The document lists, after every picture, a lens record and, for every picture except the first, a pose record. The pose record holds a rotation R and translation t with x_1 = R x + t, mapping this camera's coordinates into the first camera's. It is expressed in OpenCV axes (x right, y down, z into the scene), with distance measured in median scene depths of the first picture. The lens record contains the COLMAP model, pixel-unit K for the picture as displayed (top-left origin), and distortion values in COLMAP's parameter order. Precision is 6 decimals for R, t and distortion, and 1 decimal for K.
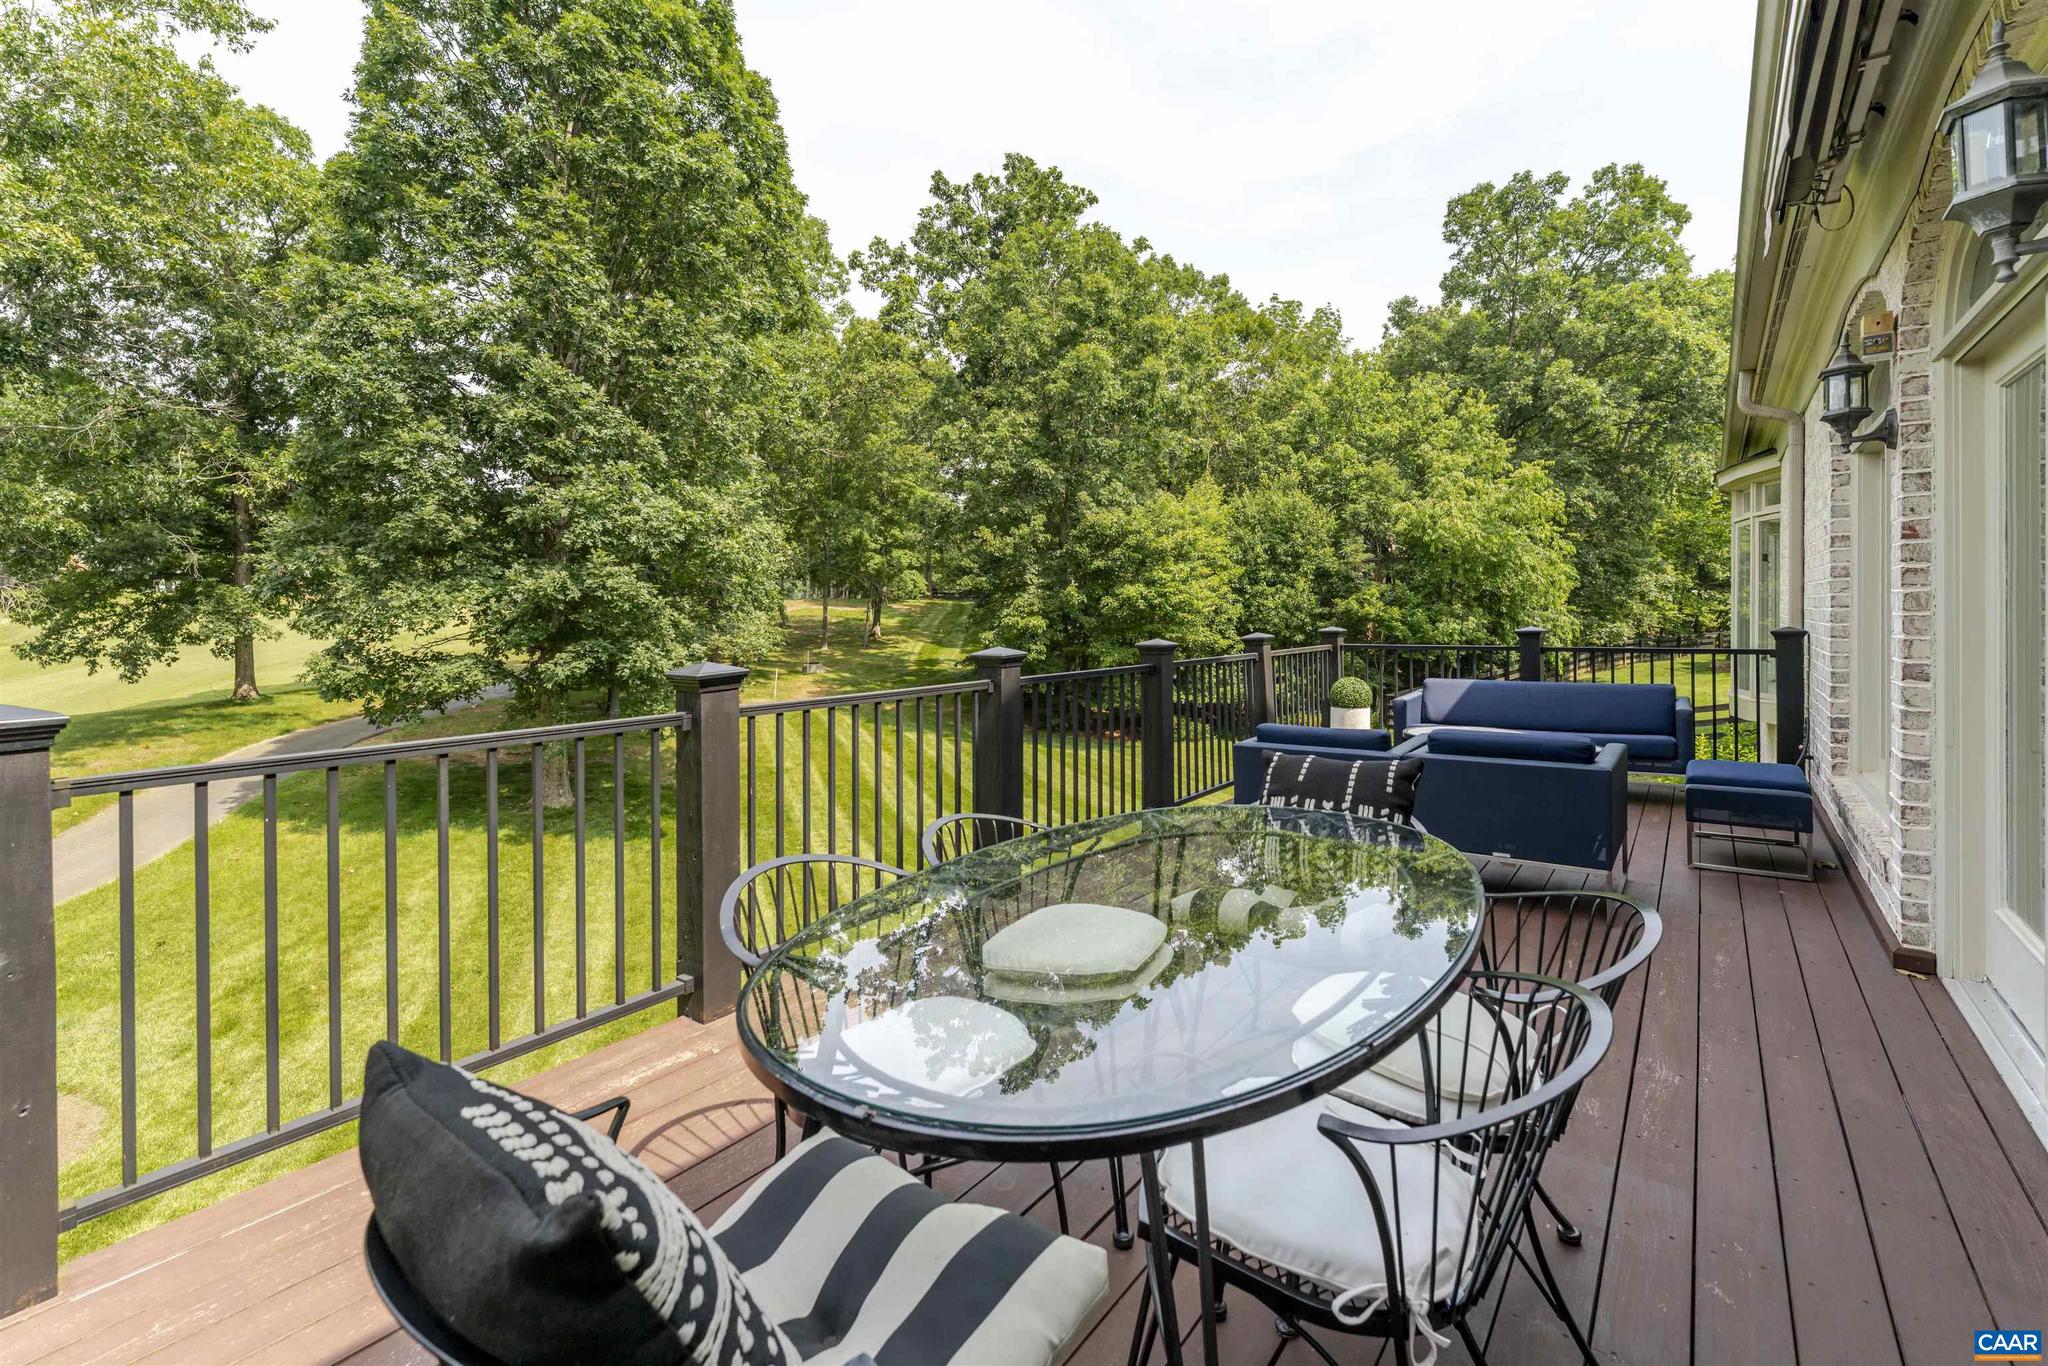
lens RADIAL K [[923.4, 0, 1016.2], [0, 923.4, 606.4], [0, 0, 1]] dist [-0.002081, -0.000327]
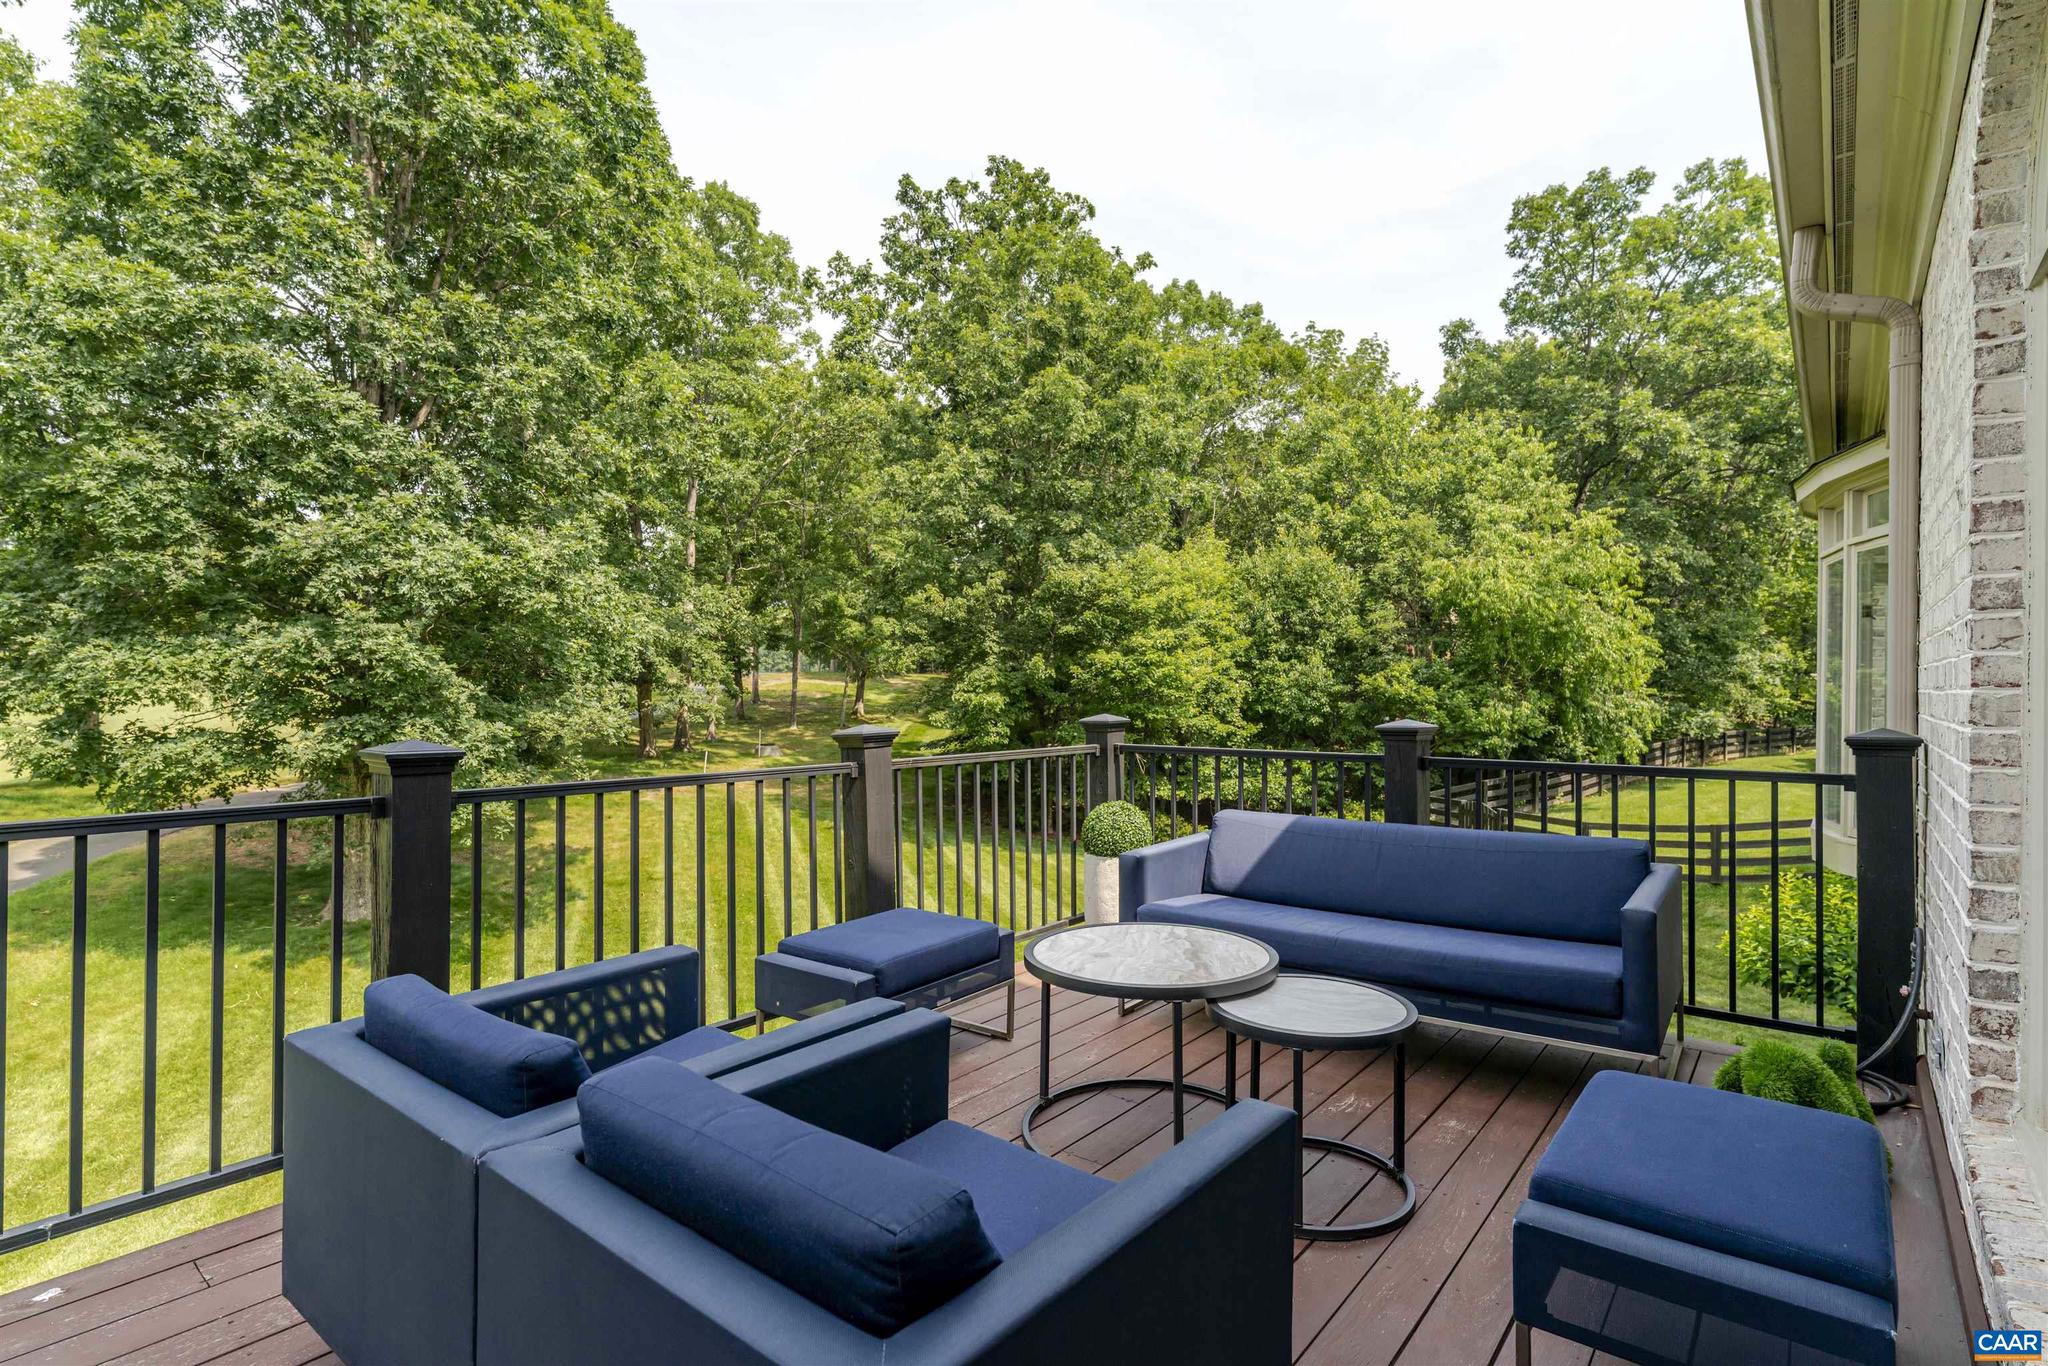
lens RADIAL K [[996.2, 0, 1026.7], [0, 996.2, 677.7], [0, 0, 1]] dist [0.001423, -0.005459]
pose [[0.999168, 0.011108, -0.039231, 0.085603], [-0.011306, 0.999924, -0.004830, 0.000546], [0.039174, 0.005269, 0.999218, 0.096561]]
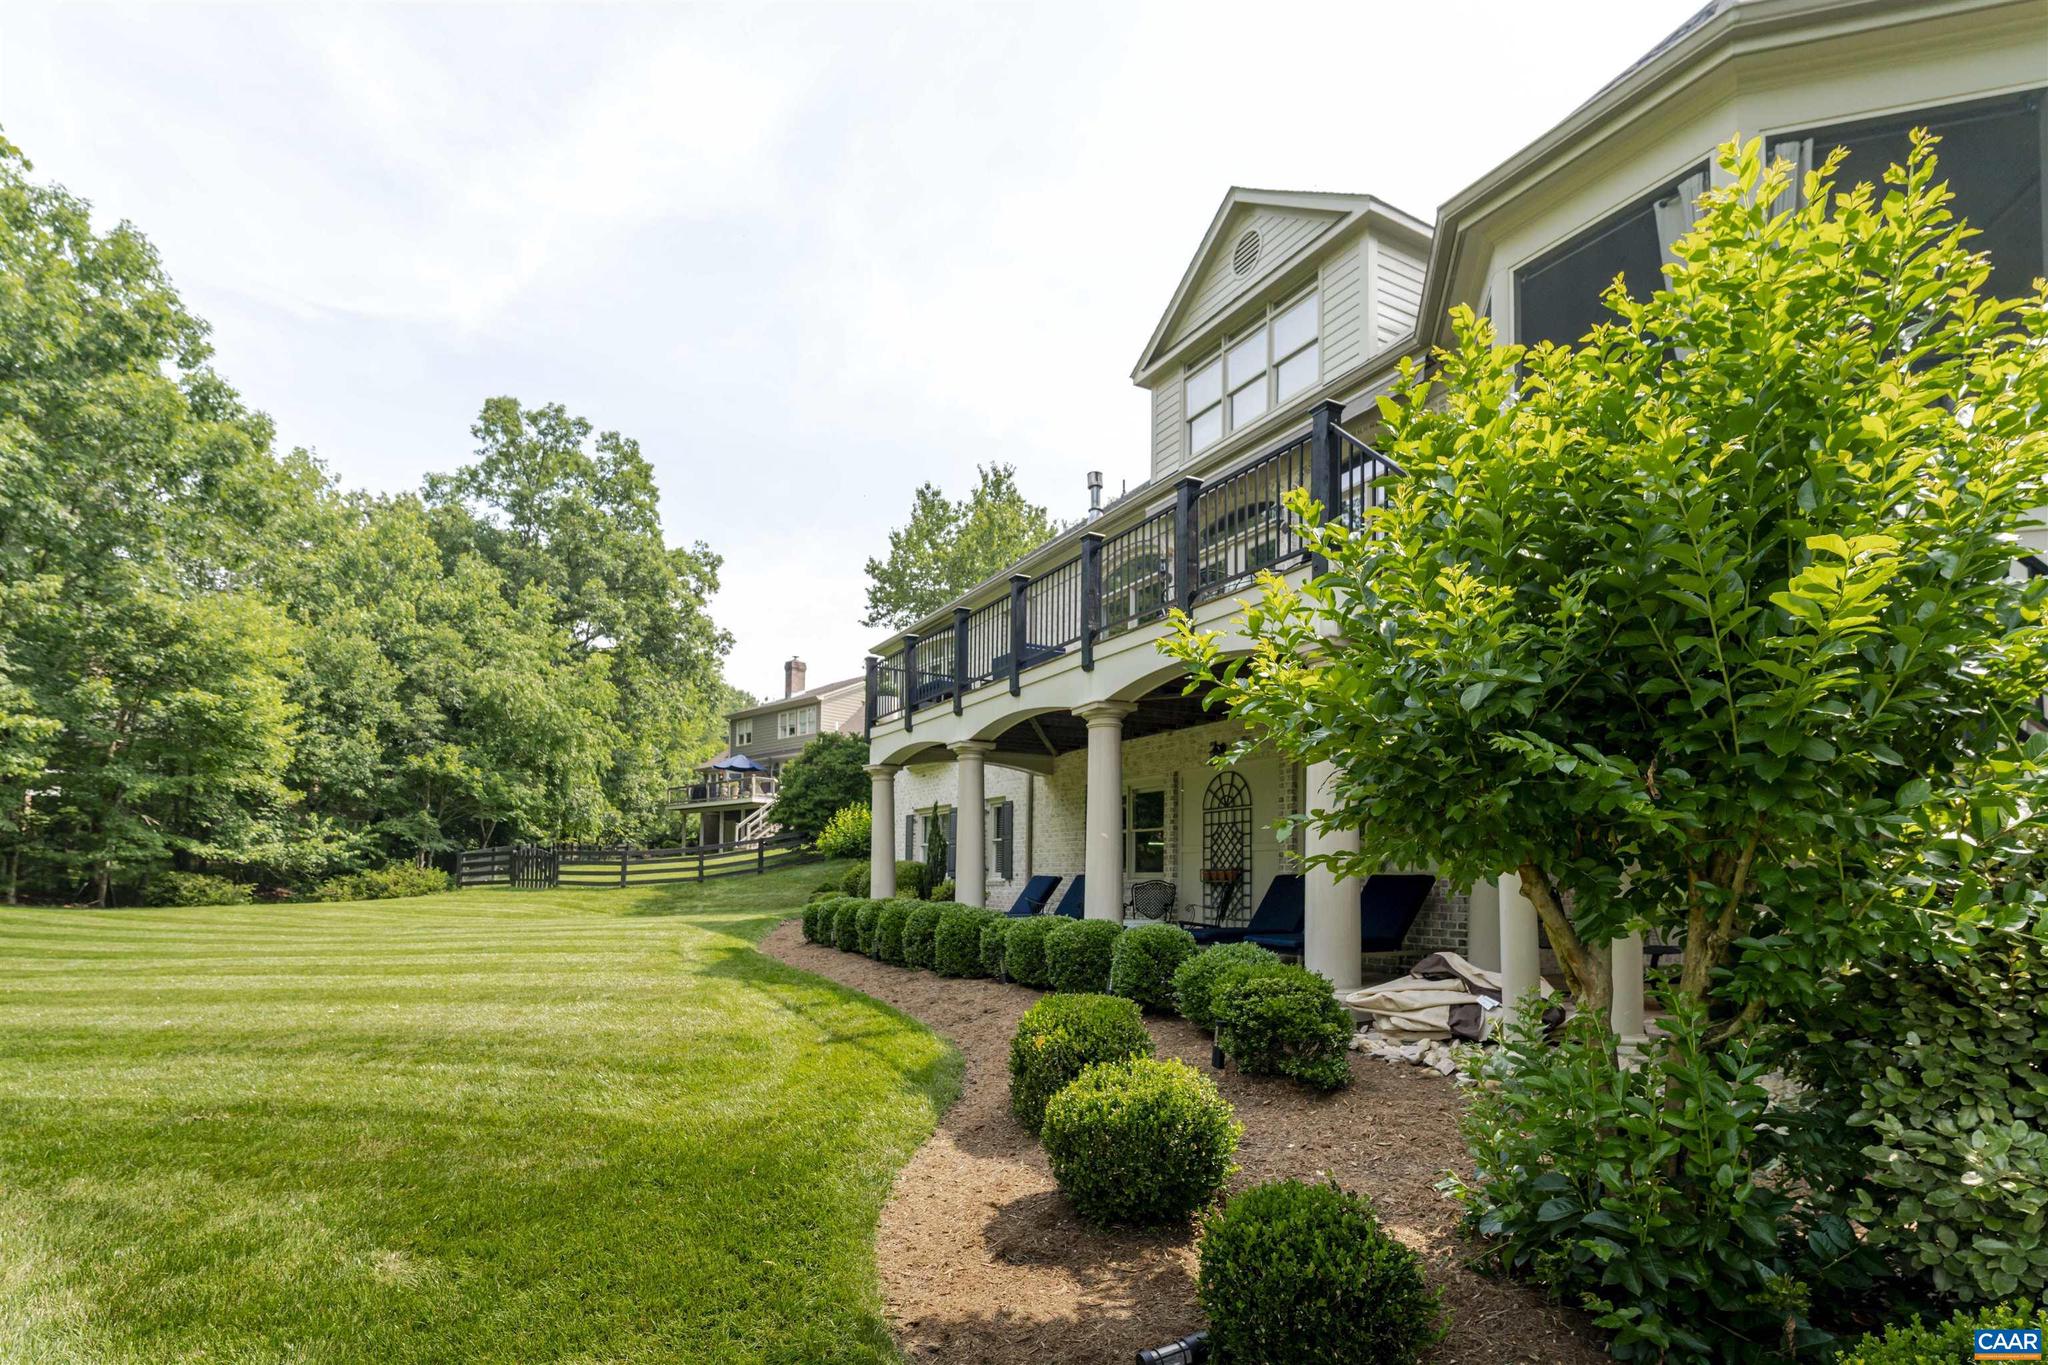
lens RADIAL K [[950.5, 0, 1060.1], [0, 950.5, 857.6], [0, 0, 1]] dist [-0.009452, 0.002140]
pose [[0.373401, 0.024042, 0.927358, -0.331426], [-0.011580, 0.999707, -0.021255, 0.117774], [-0.927598, -0.002802, 0.373570, -0.005029]]
